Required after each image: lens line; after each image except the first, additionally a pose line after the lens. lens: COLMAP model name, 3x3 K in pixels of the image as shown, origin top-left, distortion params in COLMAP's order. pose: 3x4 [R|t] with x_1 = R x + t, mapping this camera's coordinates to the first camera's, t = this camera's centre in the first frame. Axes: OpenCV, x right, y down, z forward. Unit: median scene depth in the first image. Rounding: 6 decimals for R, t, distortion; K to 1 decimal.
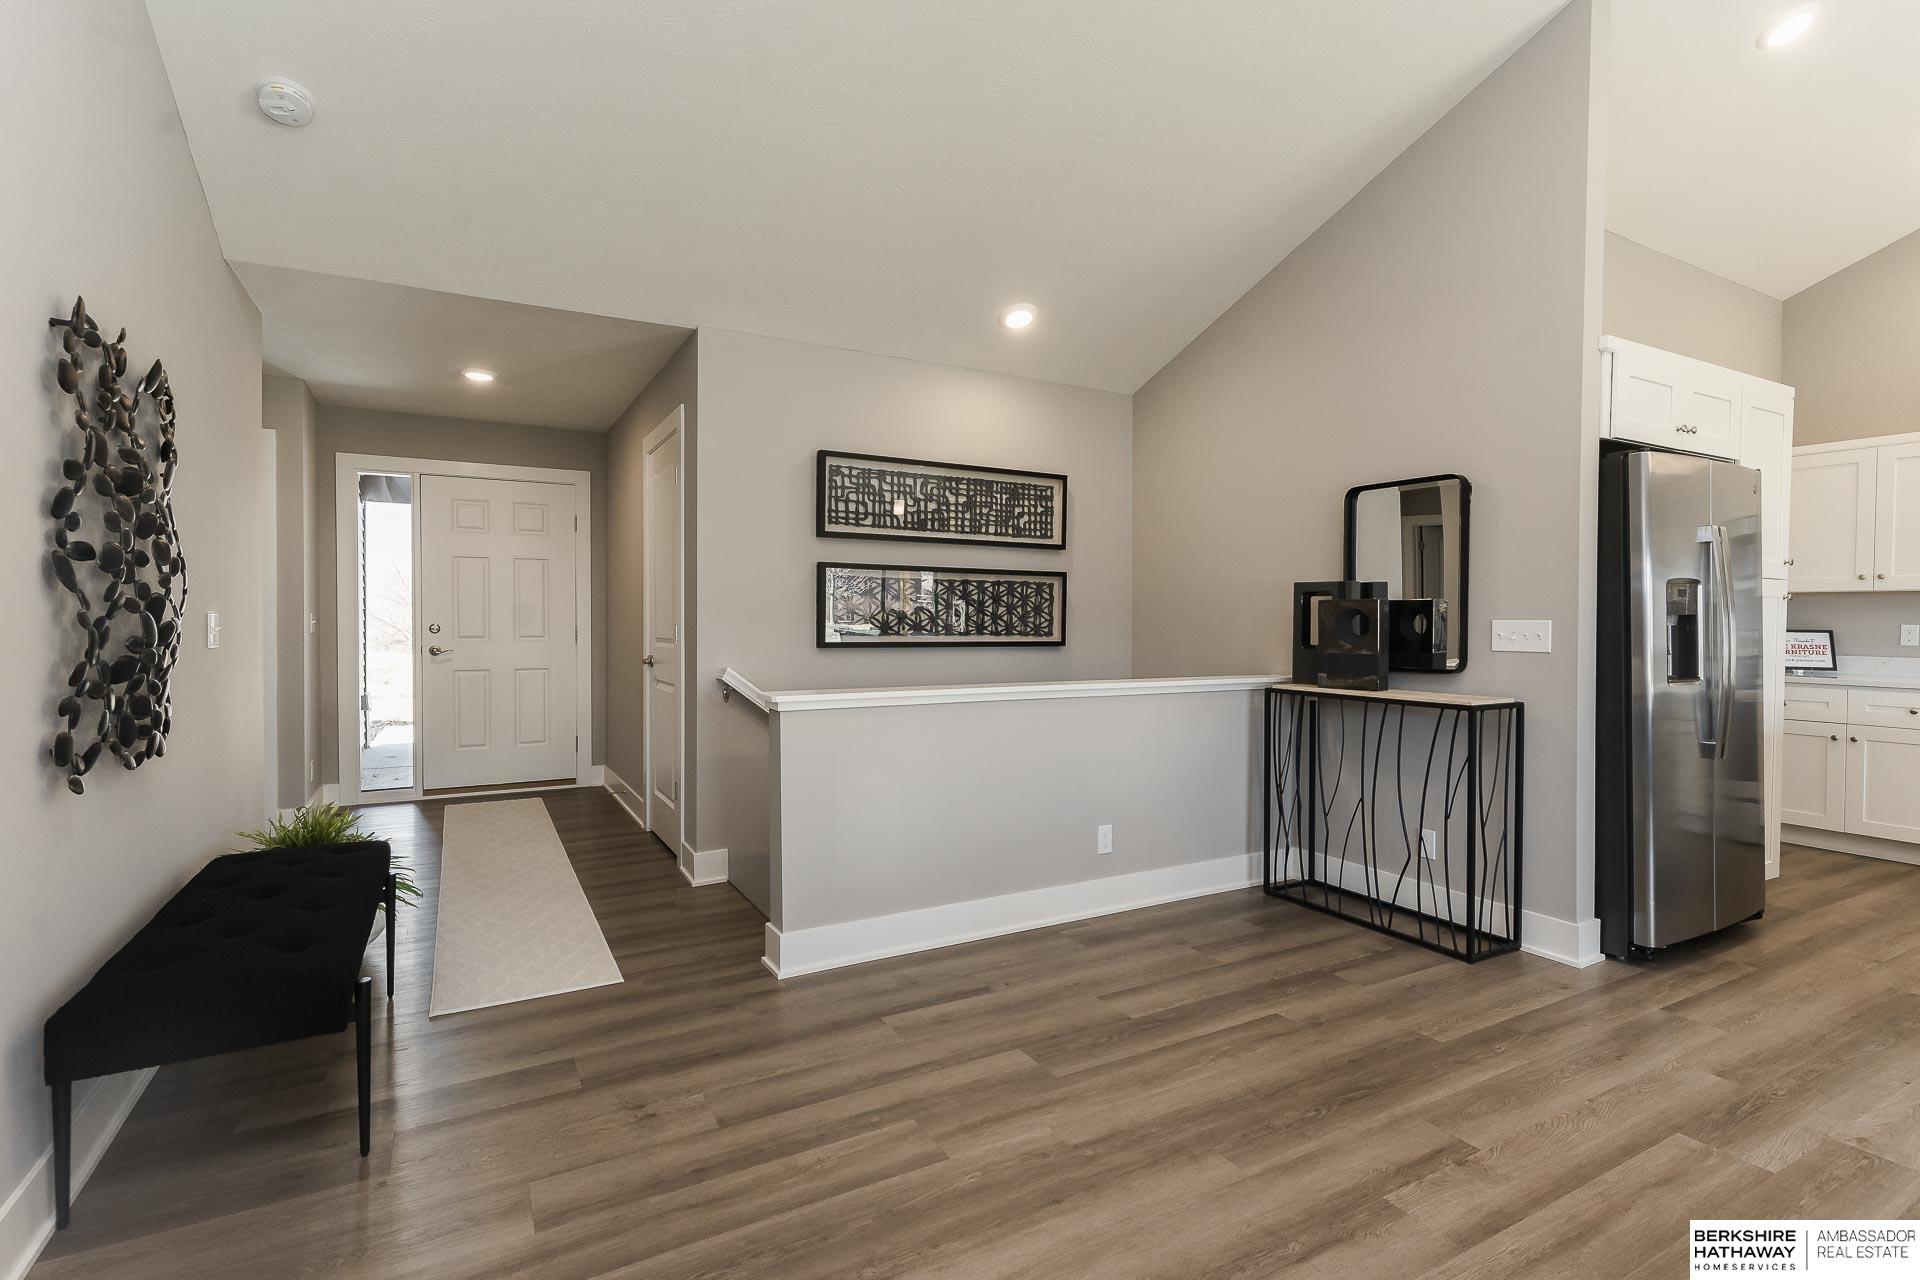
lens RADIAL K [[915.7, 0, 960.0], [0, 915.7, 640.0], [0, 0, 1]] dist [0.003195, 0.000831]
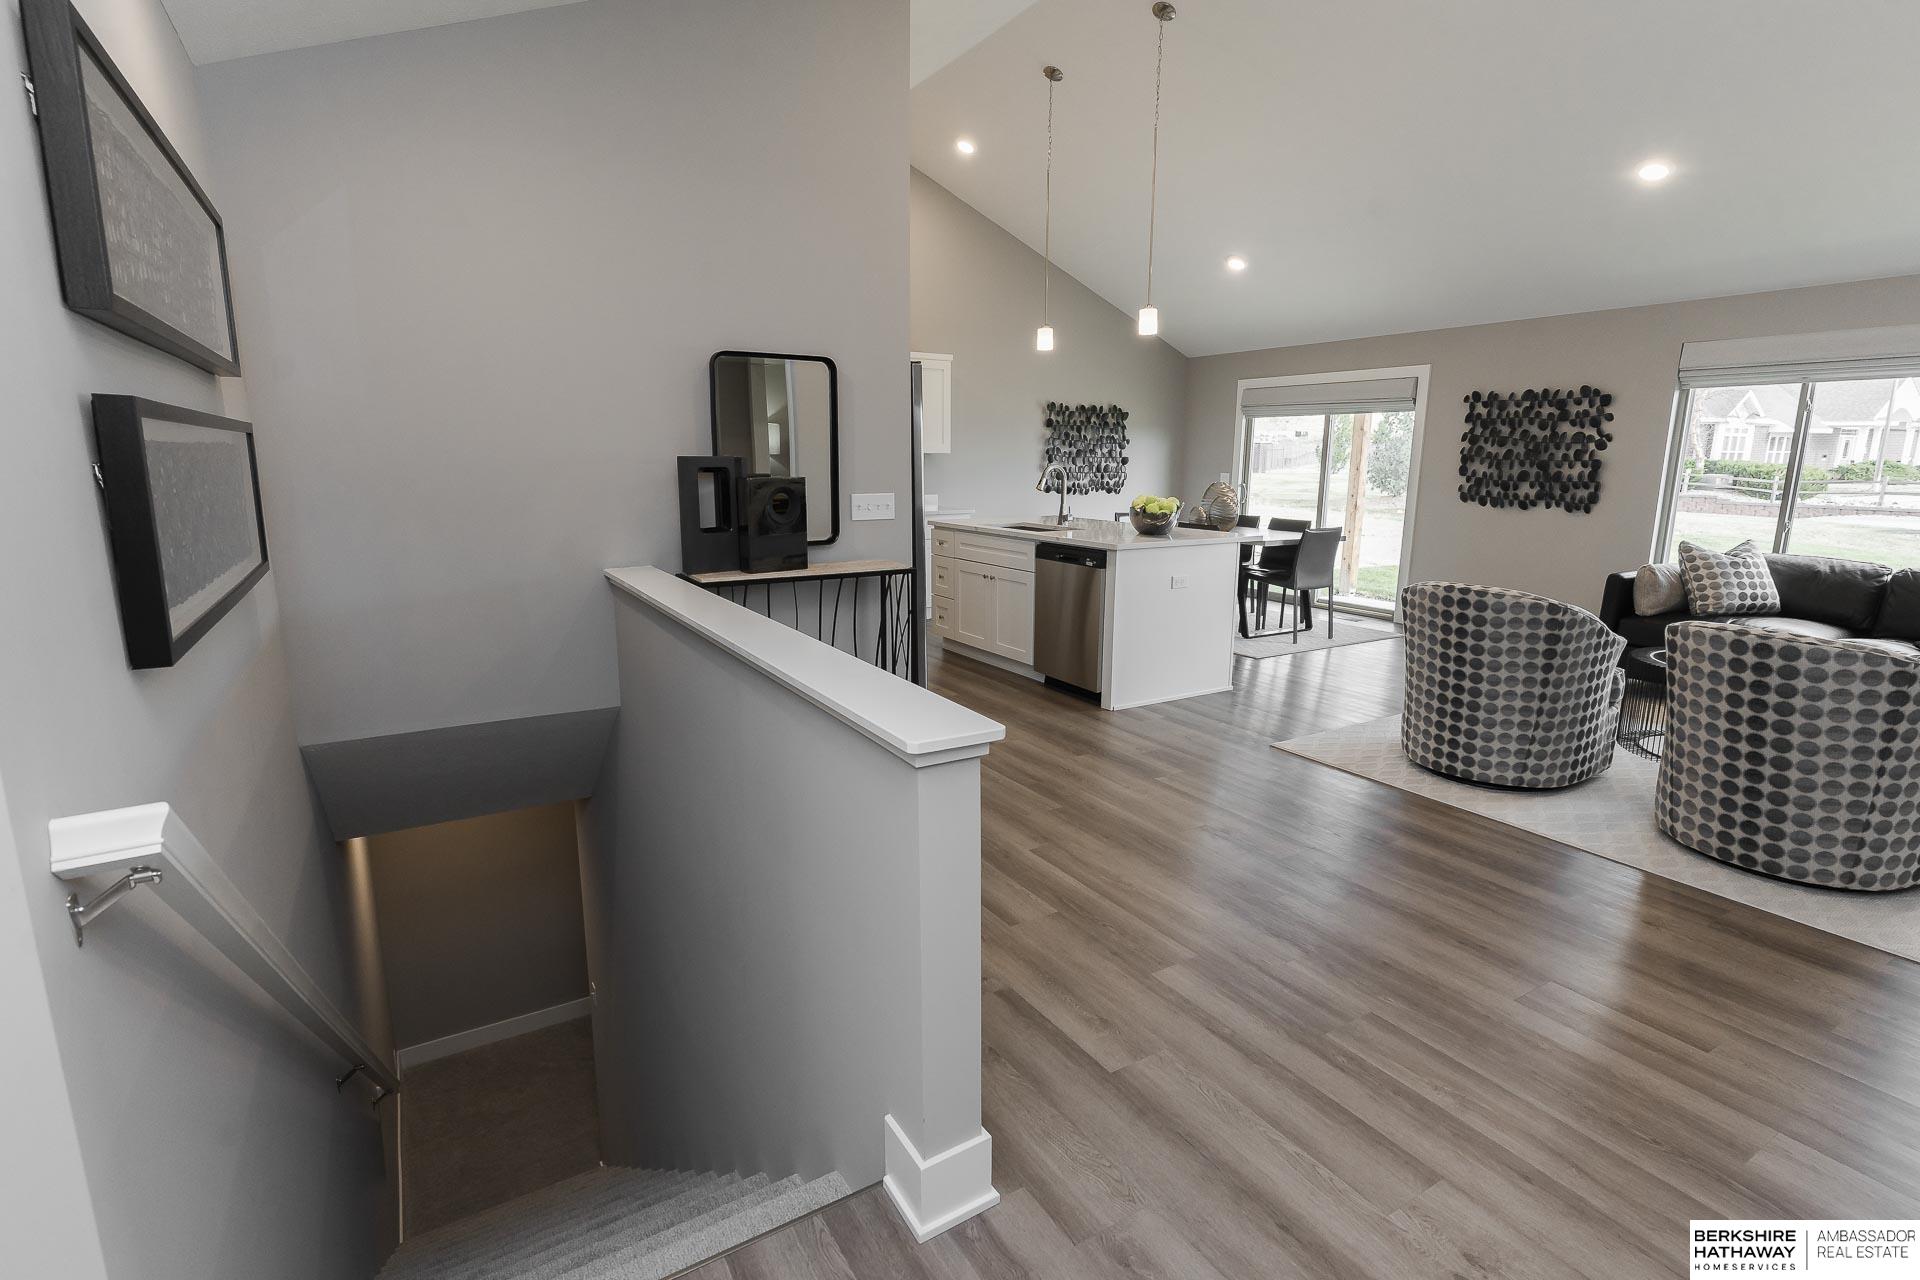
lens RADIAL K [[915.7, 0, 960.0], [0, 915.7, 640.0], [0, 0, 1]] dist [0.003195, 0.000831]
pose [[-0.036317, -0.200257, 0.979070, -0.677496], [0.020514, 0.979360, 0.201078, -0.083271], [-0.999130, 0.027387, -0.031459, 1.024435]]
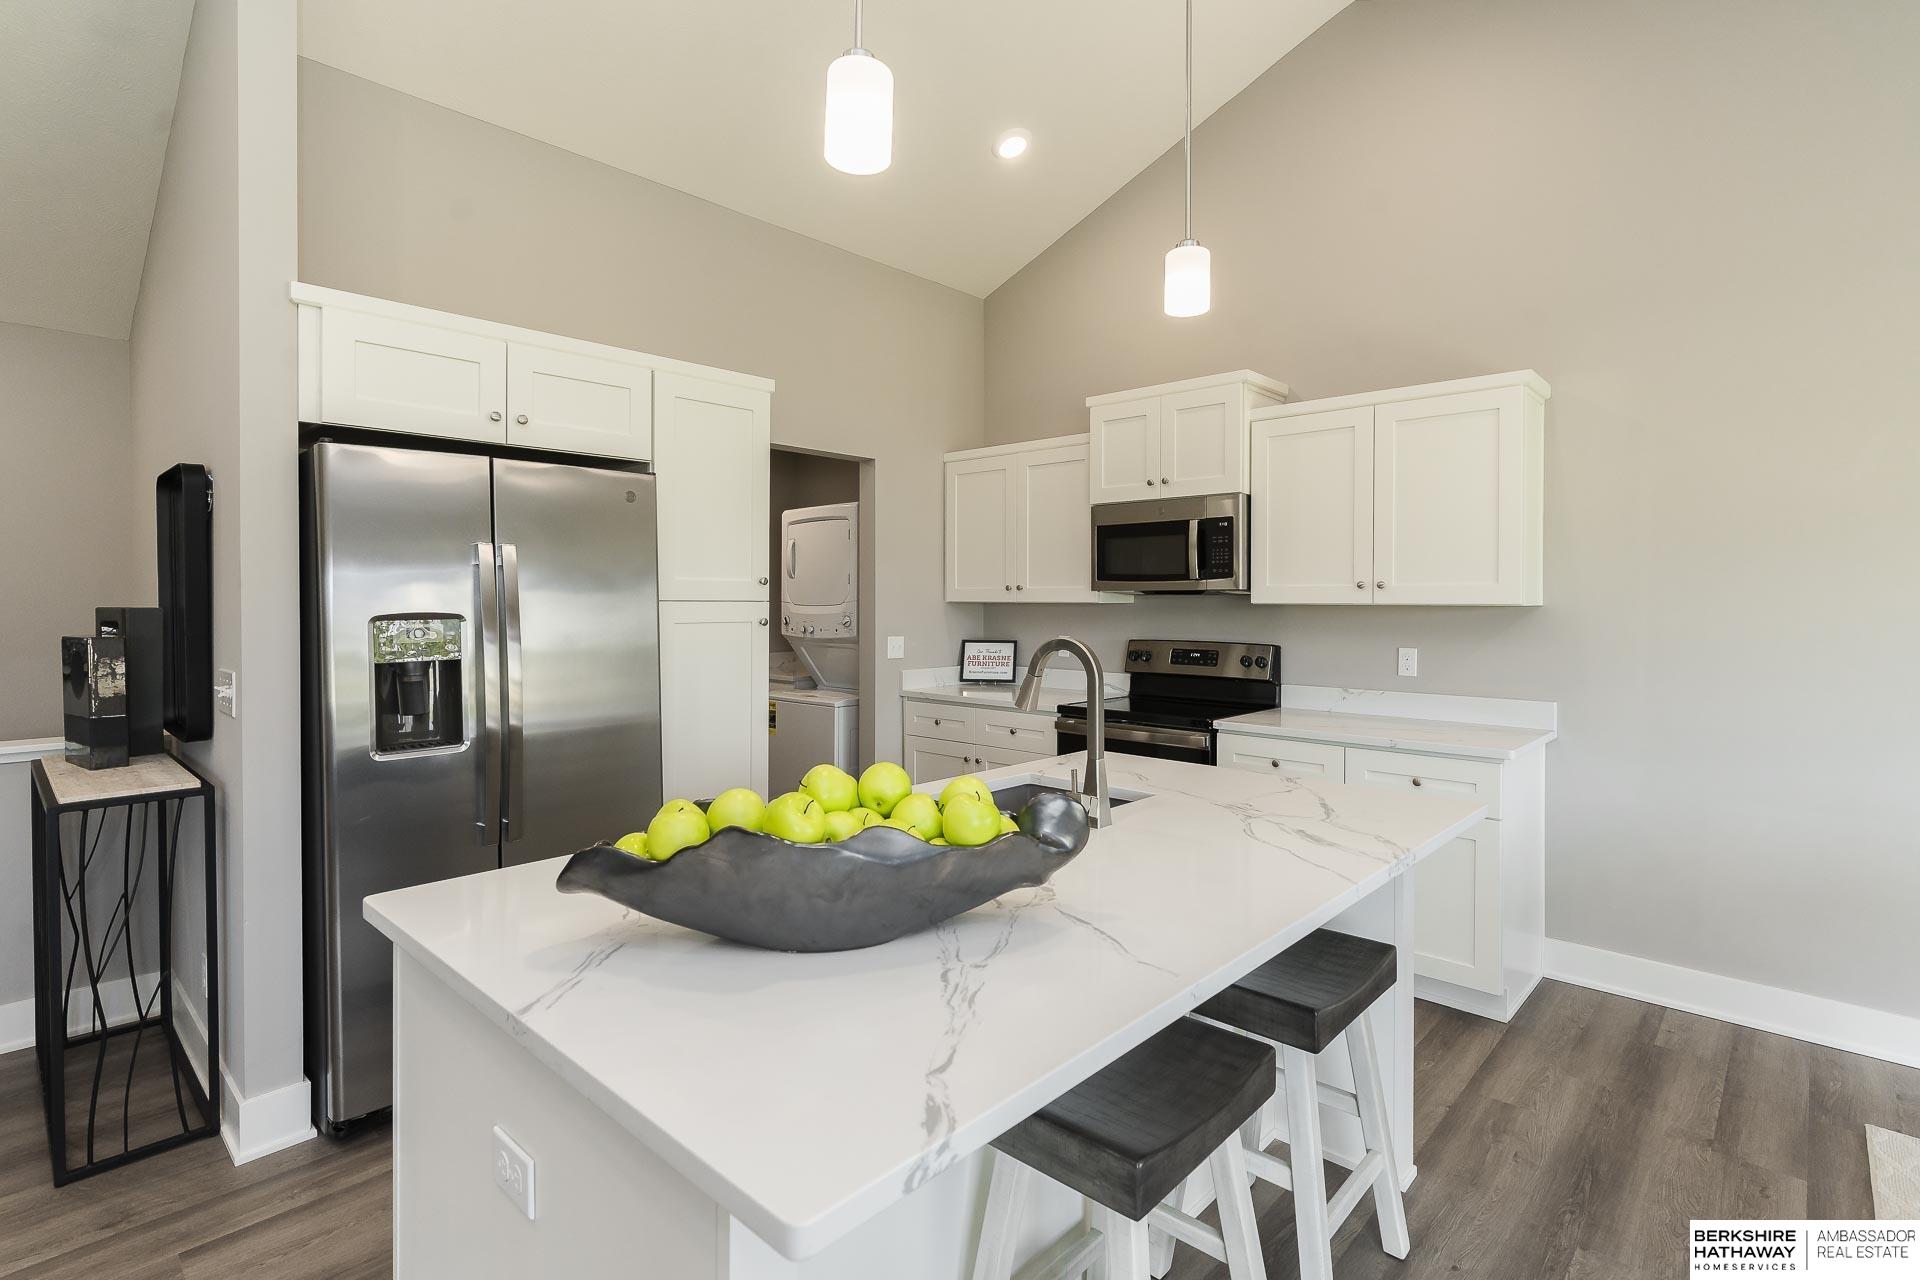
lens RADIAL K [[915.7, 0, 960.0], [0, 915.7, 640.0], [0, 0, 1]] dist [0.003195, 0.000831]
pose [[0.952192, -0.021533, 0.304739, 1.008937], [0.016056, 0.999662, 0.020469, -0.054622], [-0.305077, -0.014598, 0.952216, 0.159363]]
